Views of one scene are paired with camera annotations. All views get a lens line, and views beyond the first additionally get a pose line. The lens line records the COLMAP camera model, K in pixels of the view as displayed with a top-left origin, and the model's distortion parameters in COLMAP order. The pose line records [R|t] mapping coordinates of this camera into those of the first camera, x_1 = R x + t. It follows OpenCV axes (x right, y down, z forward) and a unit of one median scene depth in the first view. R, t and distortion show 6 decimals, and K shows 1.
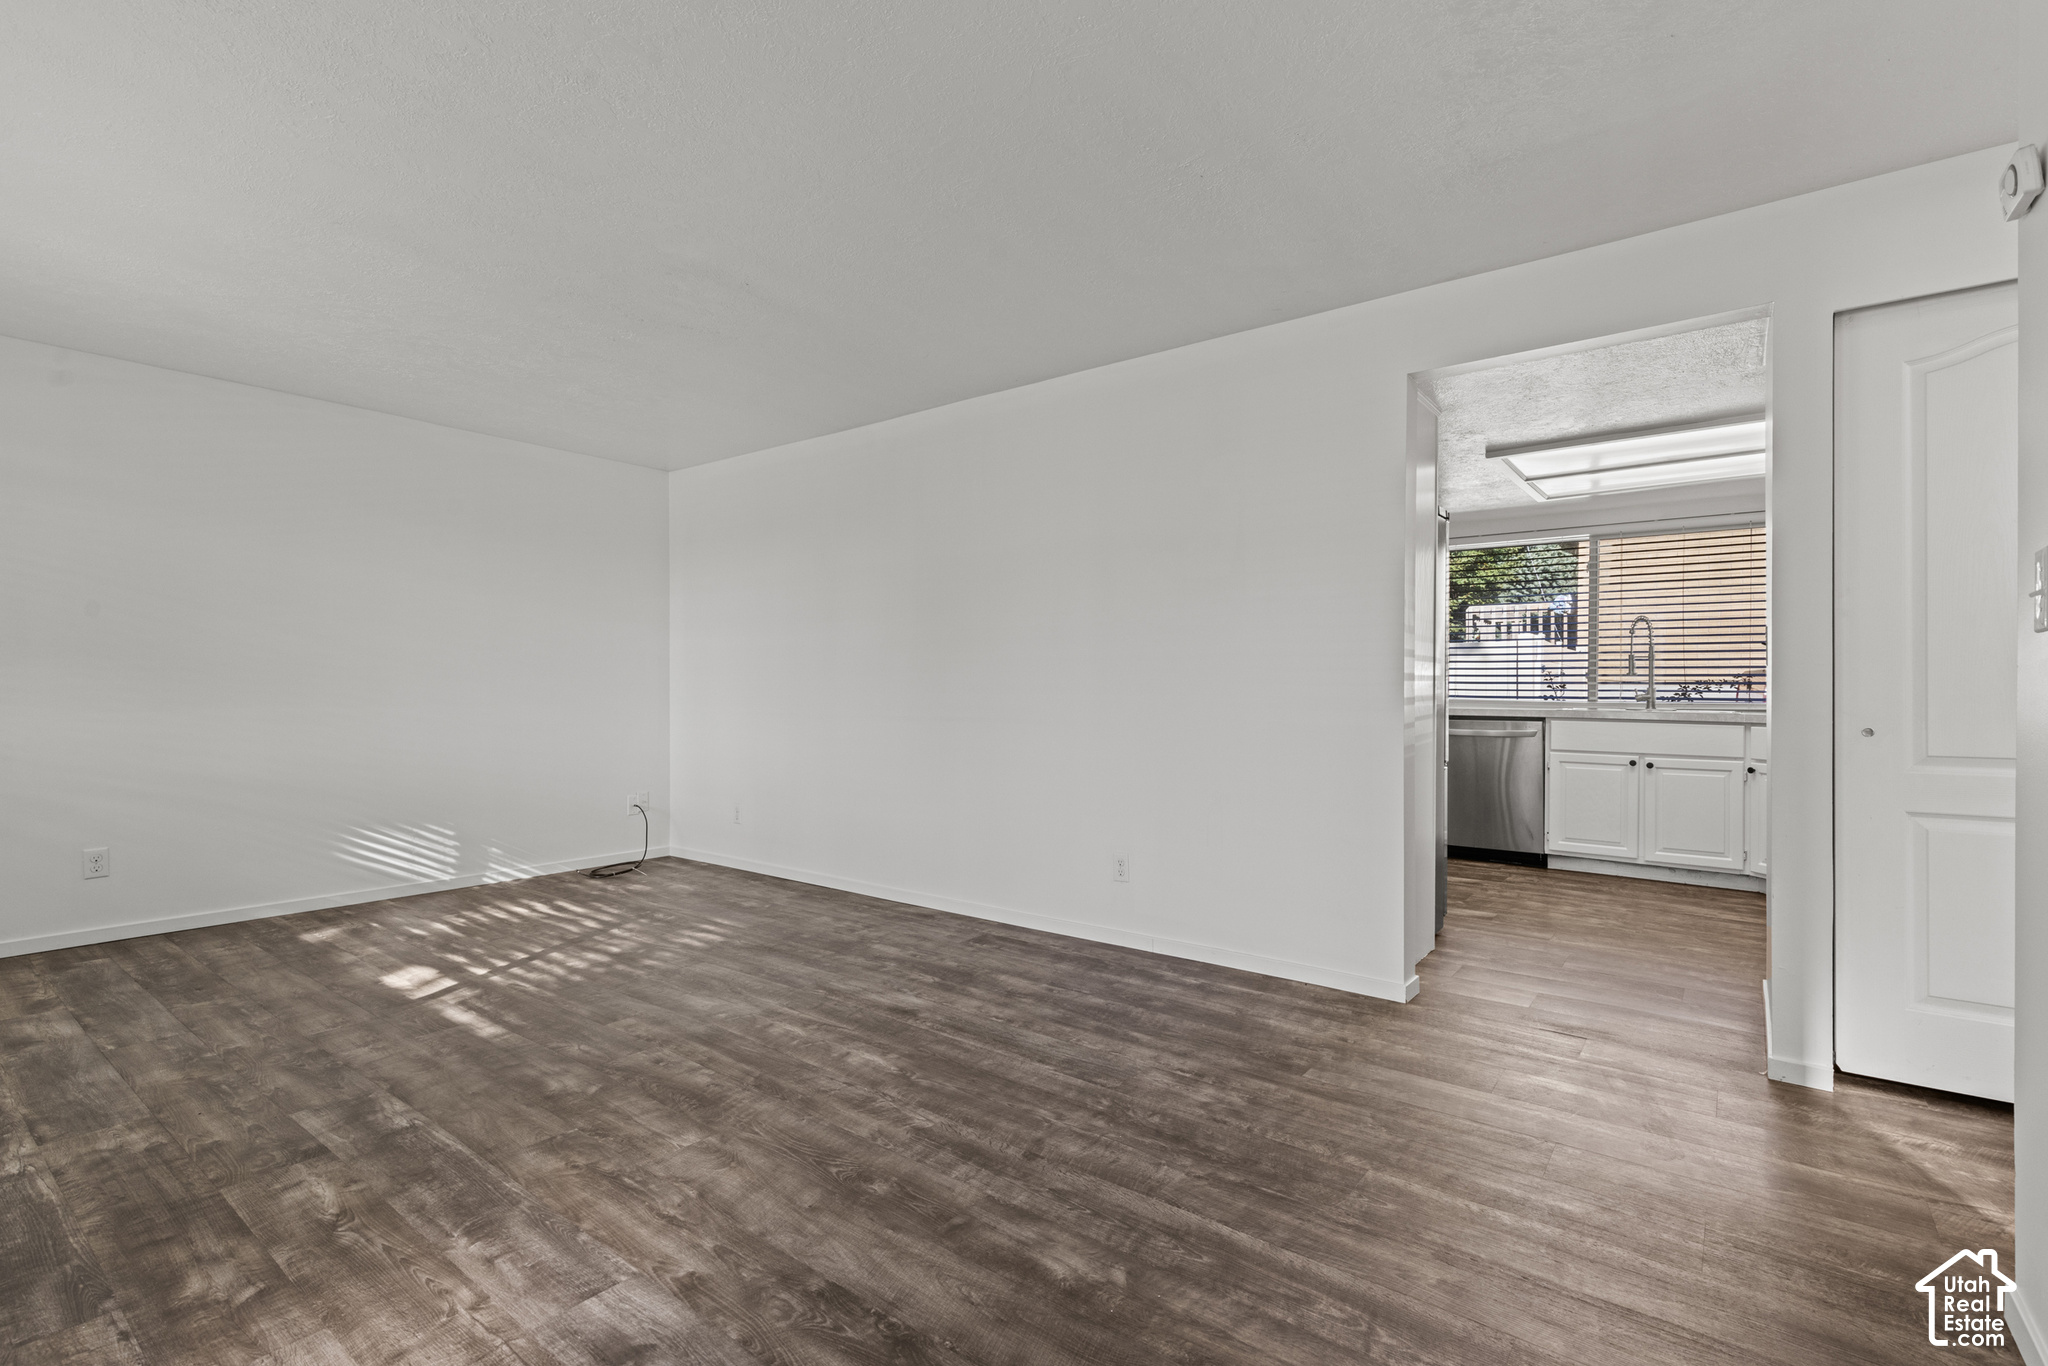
lens RADIAL K [[936.0, 0, 1039.0], [0, 936.0, 681.3], [0, 0, 1]] dist [0.003918, -0.001351]
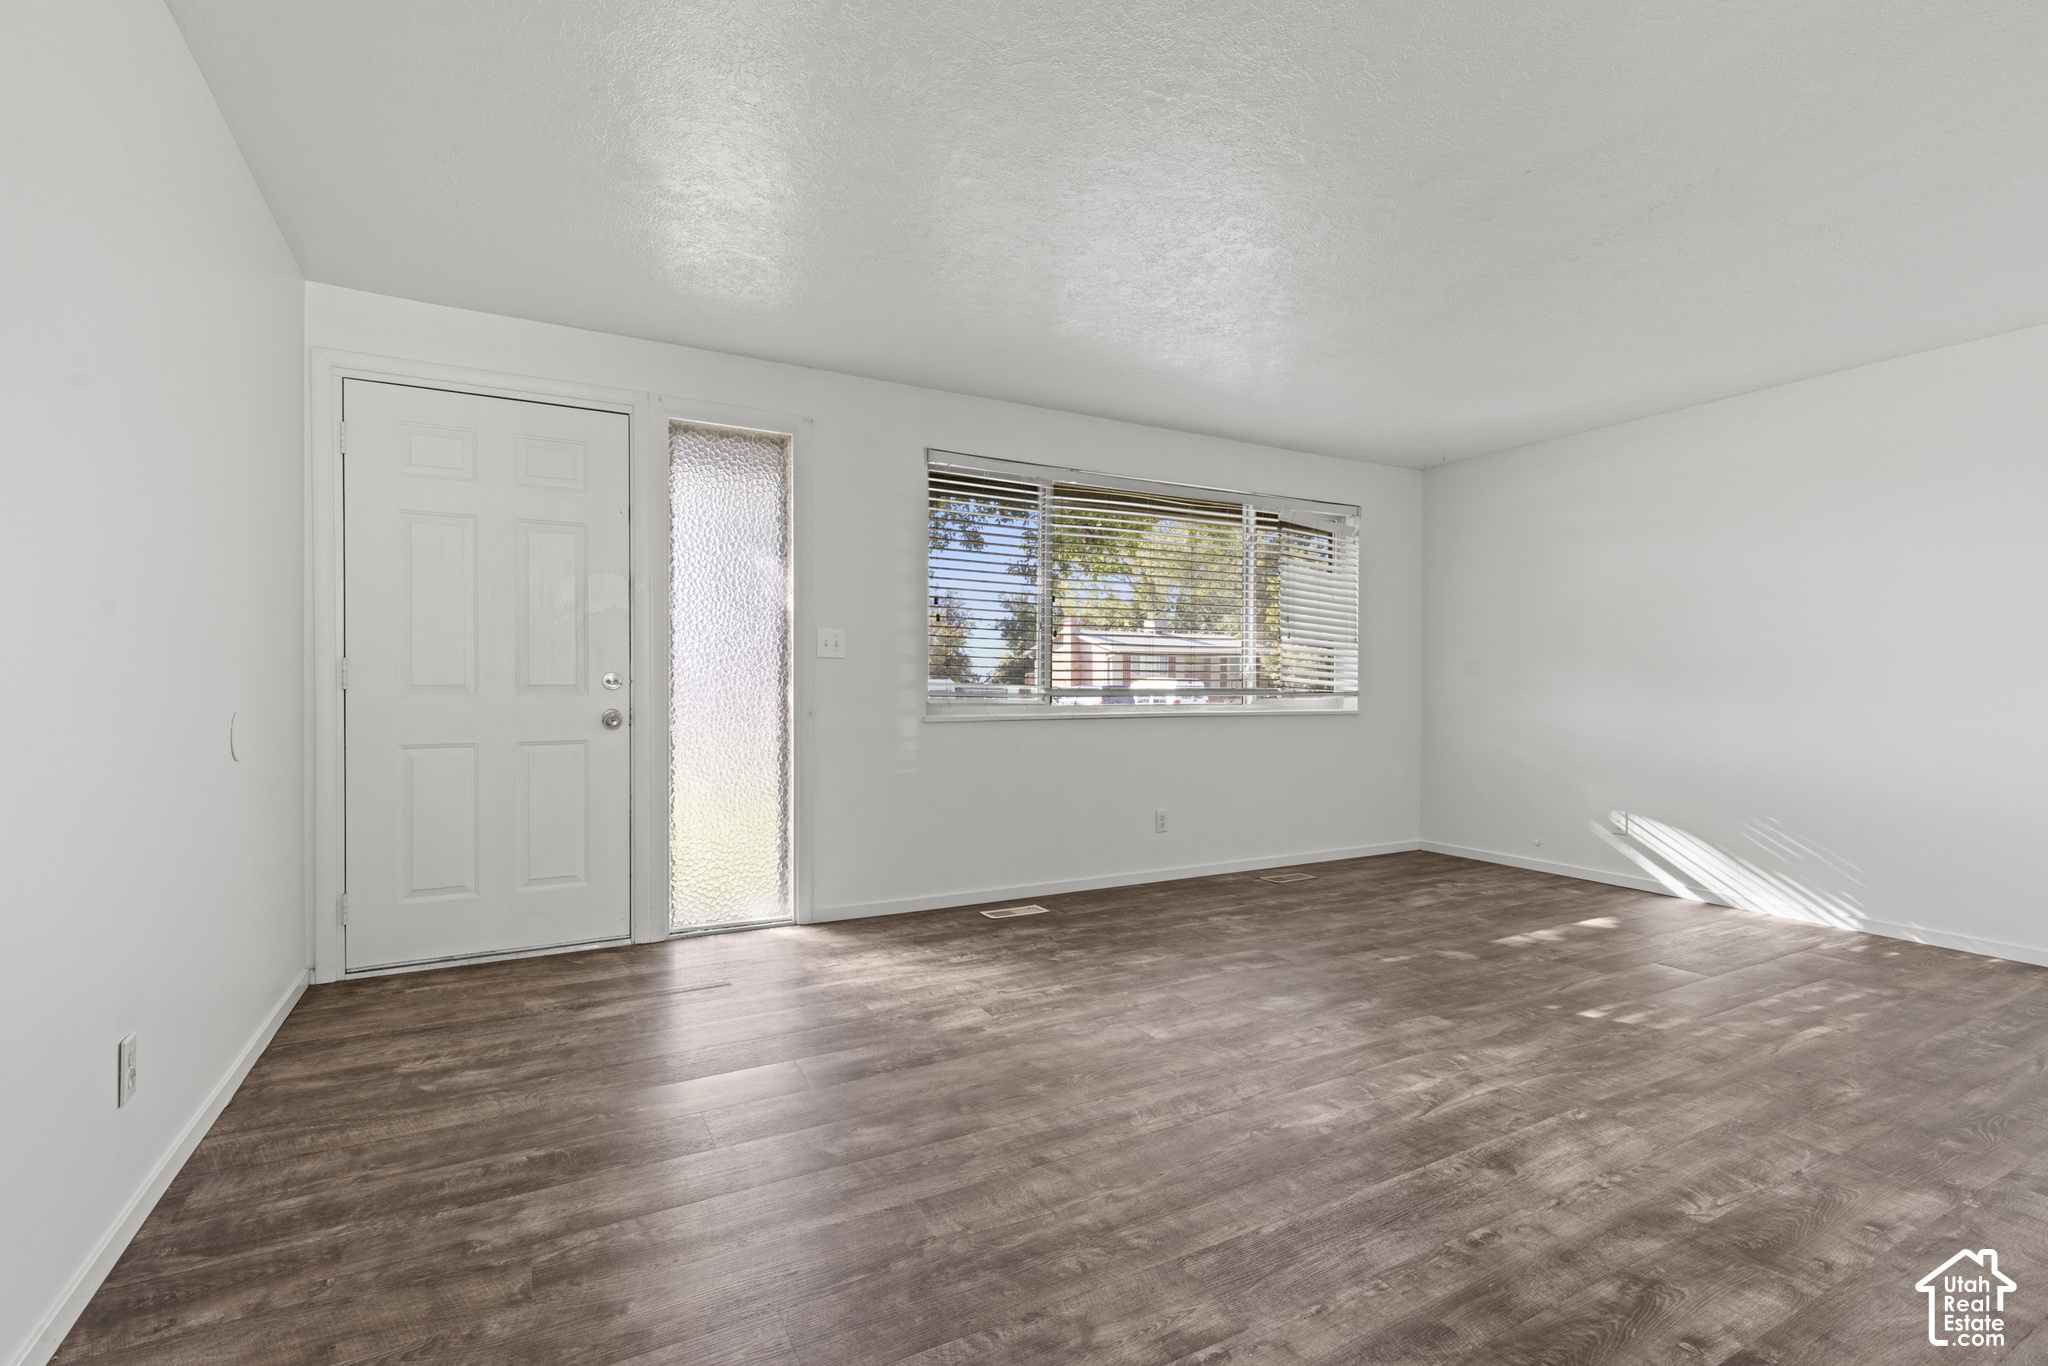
lens RADIAL K [[936.0, 0, 1032.8], [0, 936.0, 680.0], [0, 0, 1]] dist [0.003918, -0.001351]
pose [[-0.410223, -0.009411, -0.911937, 0.815427], [-0.001643, 0.999953, -0.009580, 0.013818], [0.911984, -0.002432, -0.410219, 1.278023]]
